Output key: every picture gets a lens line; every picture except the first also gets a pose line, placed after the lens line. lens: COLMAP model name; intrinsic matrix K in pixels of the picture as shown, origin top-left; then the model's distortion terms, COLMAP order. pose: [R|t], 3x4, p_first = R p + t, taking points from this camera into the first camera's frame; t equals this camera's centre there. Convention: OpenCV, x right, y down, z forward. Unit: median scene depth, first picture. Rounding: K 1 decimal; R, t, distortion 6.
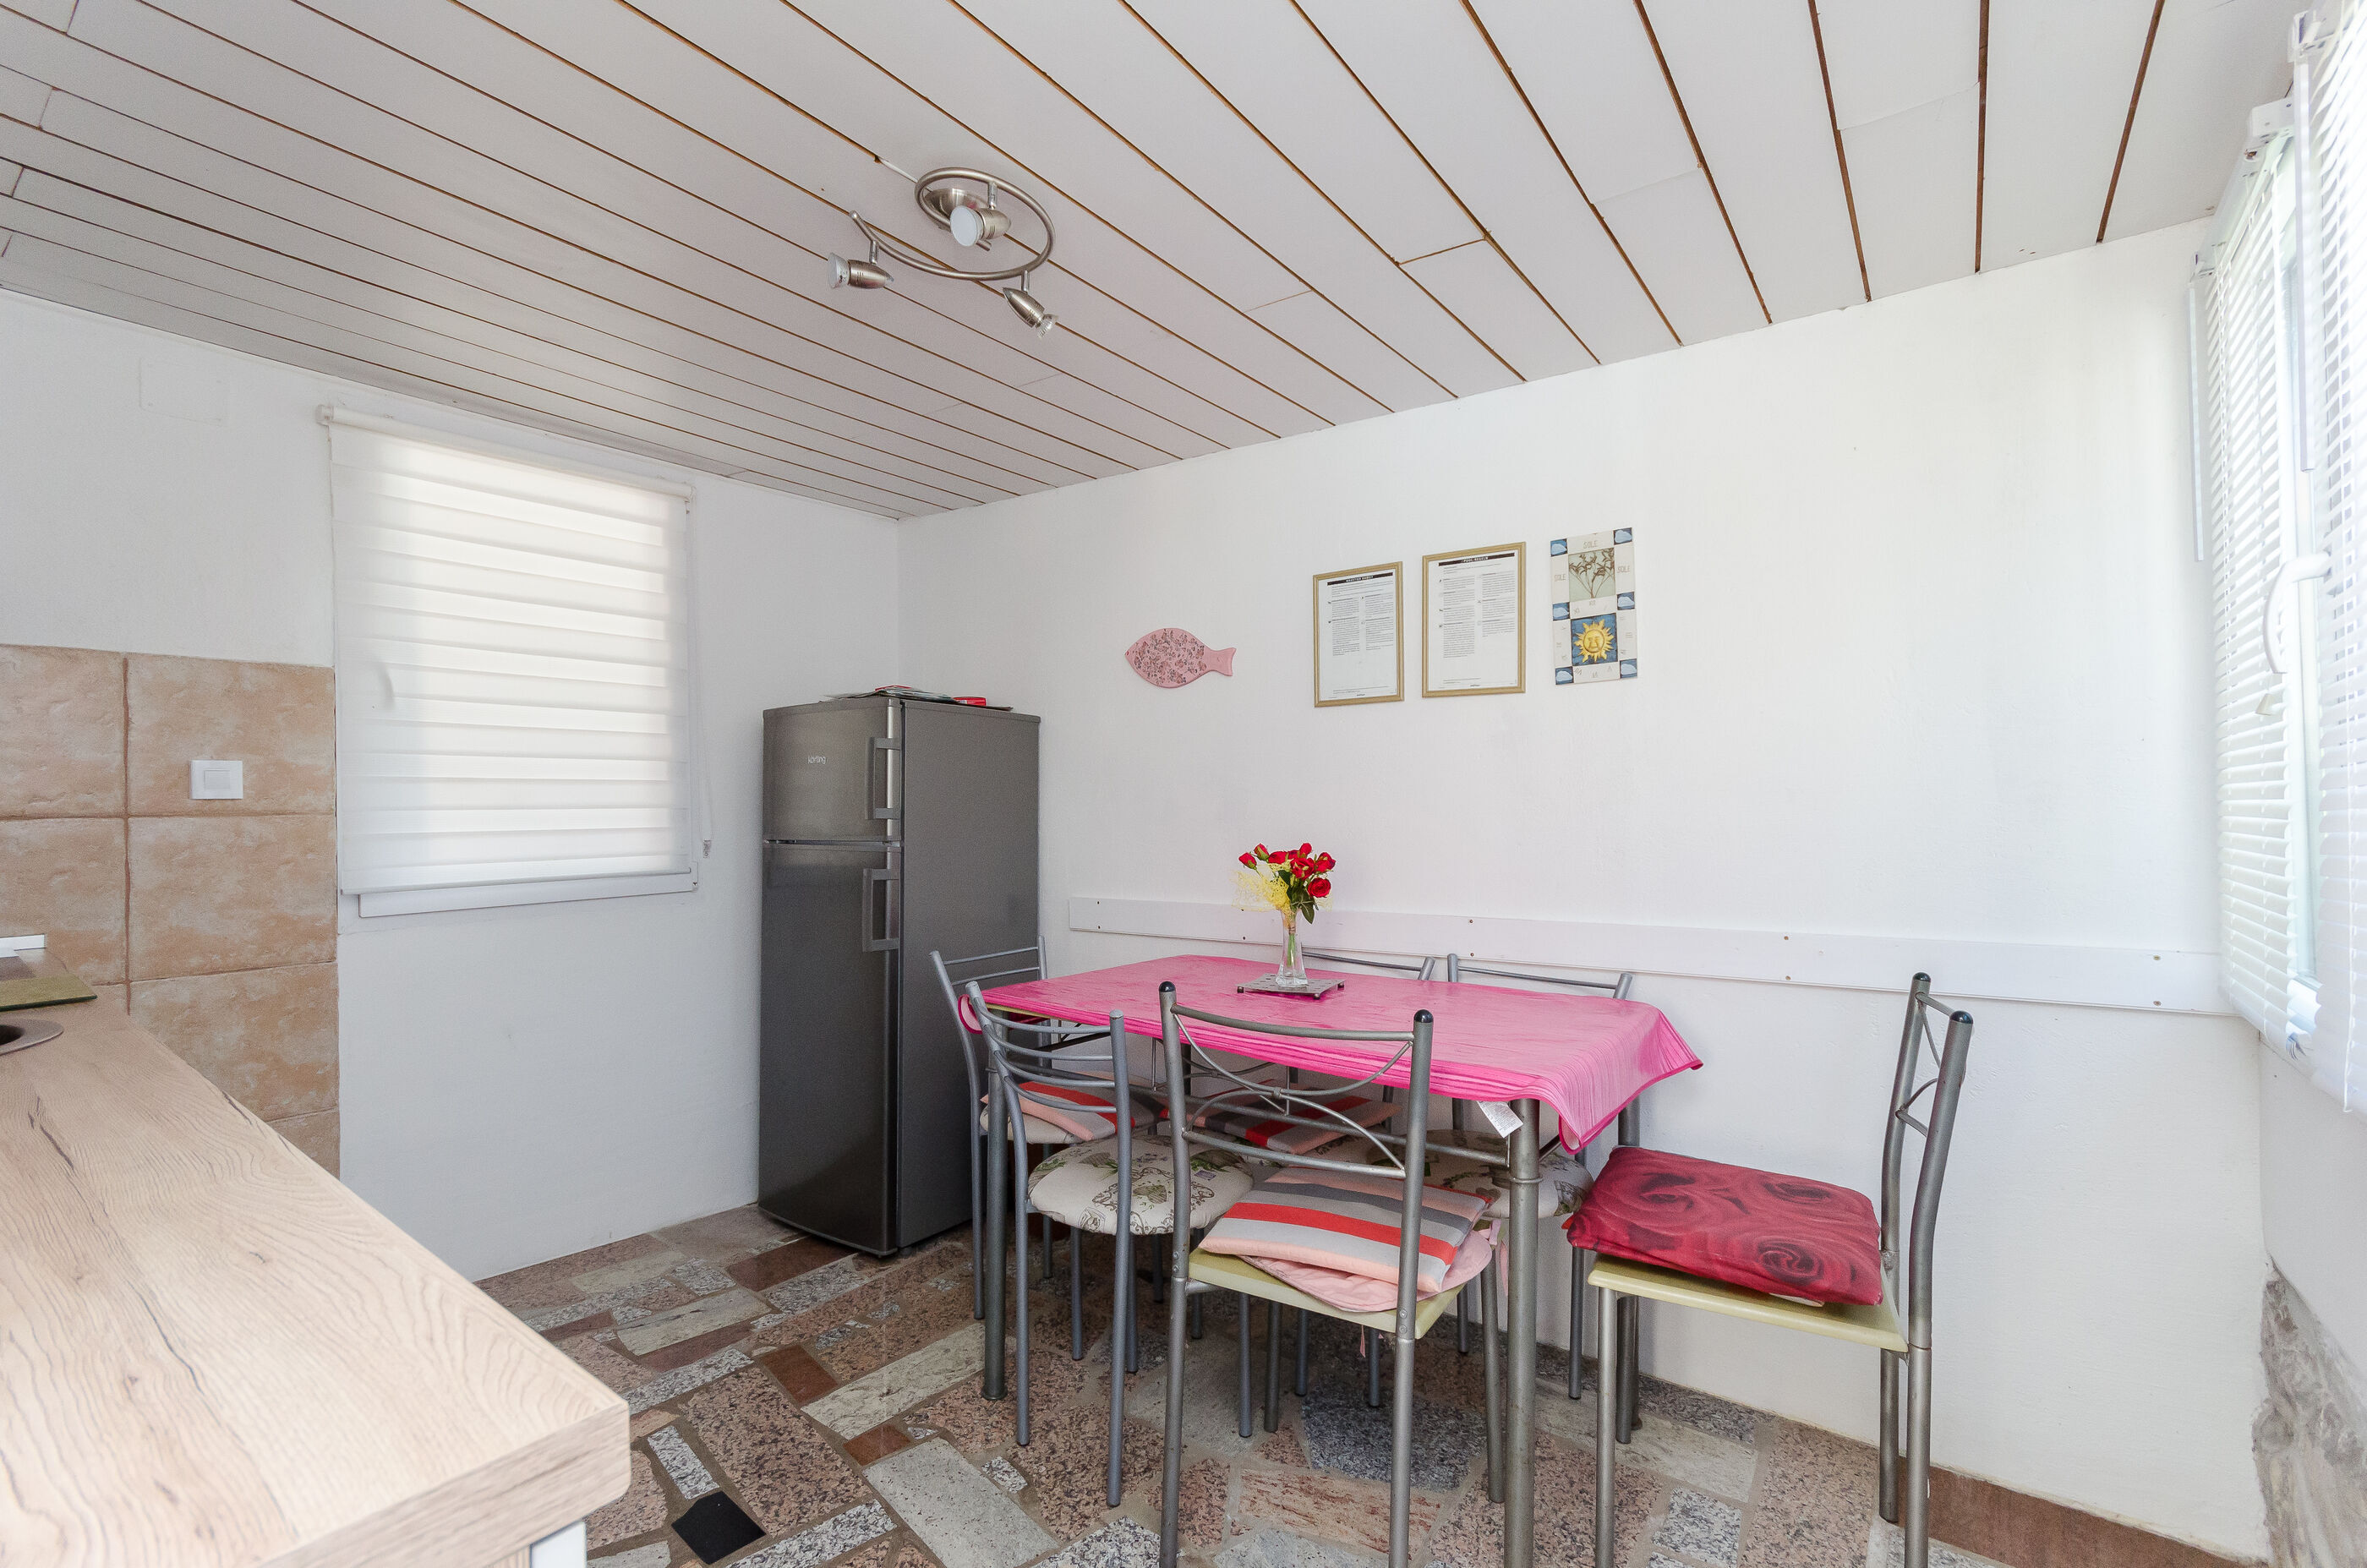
lens RADIAL K [[1070.7, 0, 1181.2], [0, 1070.7, 746.3], [0, 0, 1]] dist [0.001351, 0.000305]
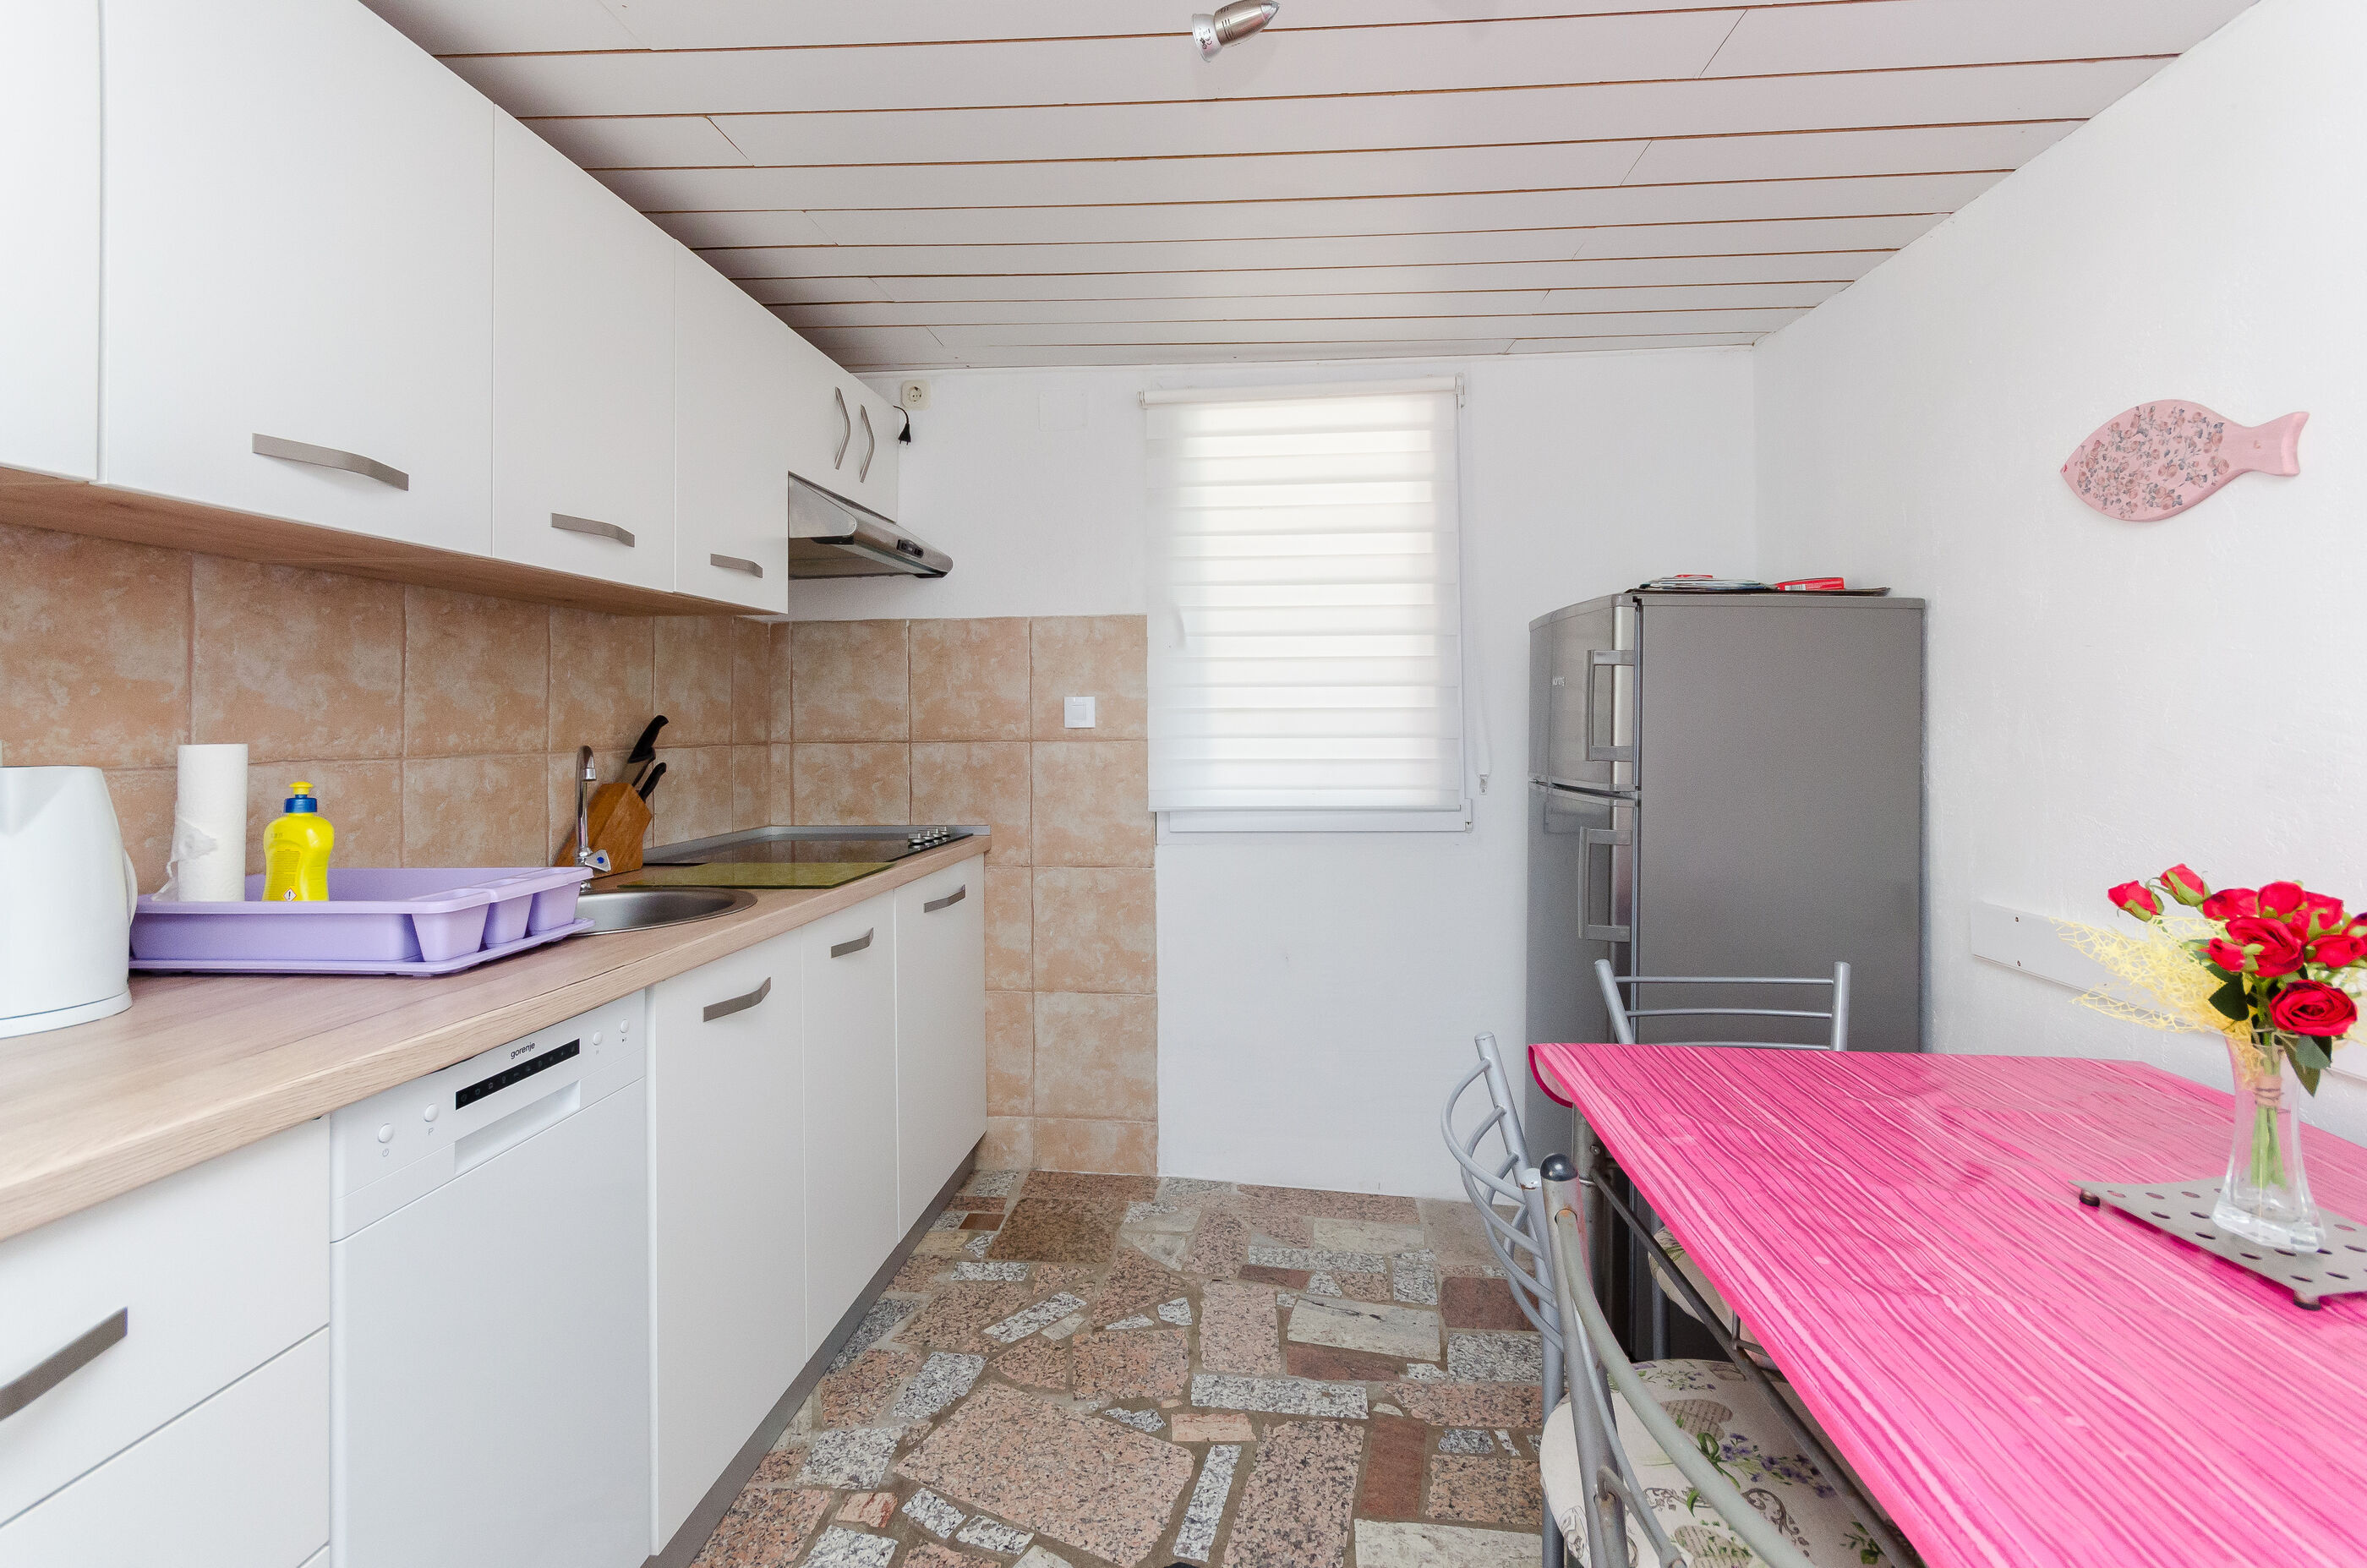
lens RADIAL K [[1057.0, 0, 1185.6], [0, 1057.0, 691.6], [0, 0, 1]] dist [0.000511, 0.000851]
pose [[0.539148, -0.017370, -0.842032, 0.195675], [0.043630, 0.999021, 0.007328, 0.003169], [0.841080, -0.040689, 0.539378, 0.413871]]
